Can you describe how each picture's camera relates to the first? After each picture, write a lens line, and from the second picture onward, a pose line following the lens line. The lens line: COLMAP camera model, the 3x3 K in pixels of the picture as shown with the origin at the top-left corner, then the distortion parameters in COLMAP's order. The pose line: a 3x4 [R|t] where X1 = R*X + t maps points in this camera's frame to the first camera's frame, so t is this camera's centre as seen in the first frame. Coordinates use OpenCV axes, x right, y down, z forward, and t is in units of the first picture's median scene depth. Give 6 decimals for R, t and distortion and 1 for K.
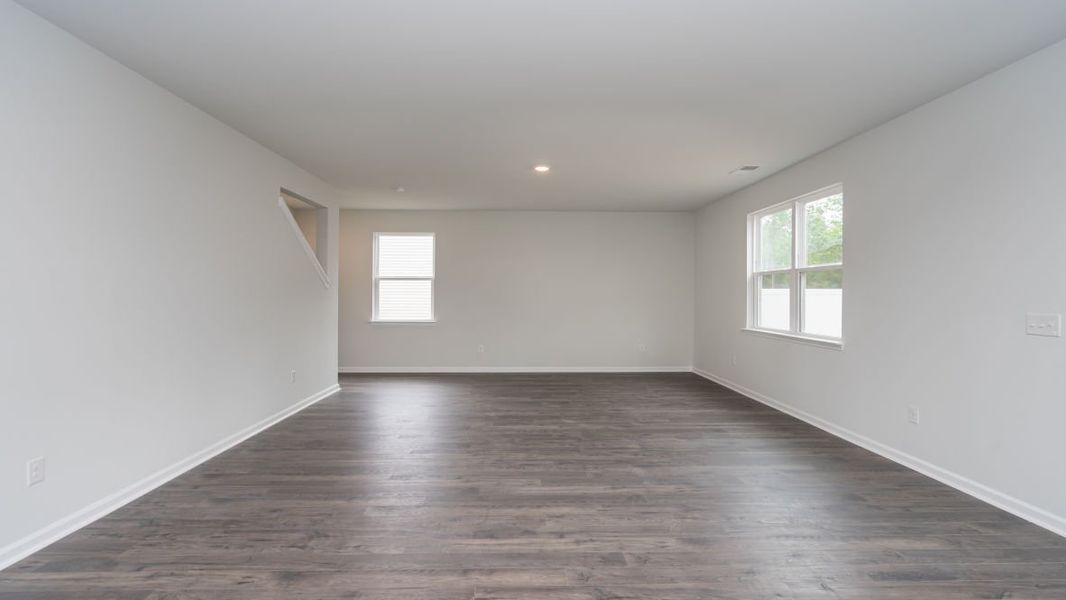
lens RADIAL K [[527.1, 0, 533.0], [0, 527.1, 300.0], [0, 0, 1]] dist [0.001541, 0.000955]
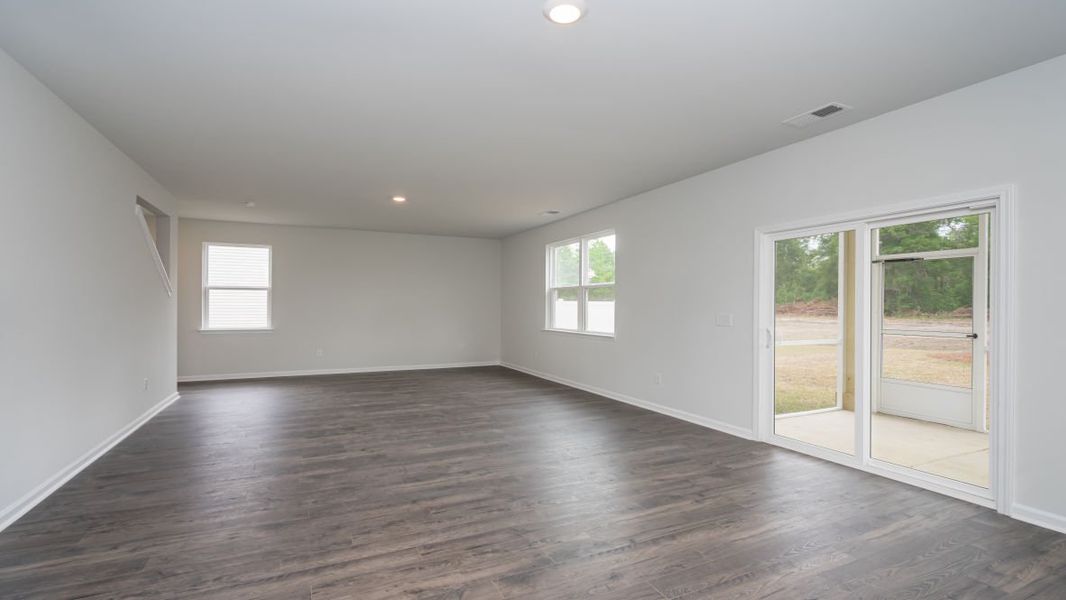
lens RADIAL K [[470.5, 0, 523.4], [0, 470.5, 308.2], [0, 0, 1]] dist [-0.000045, 0.000200]
pose [[0.917649, -0.000556, 0.397392, -0.206186], [0.002703, 0.999985, -0.004843, 0.009804], [-0.397384, 0.005519, 0.917636, -0.142095]]
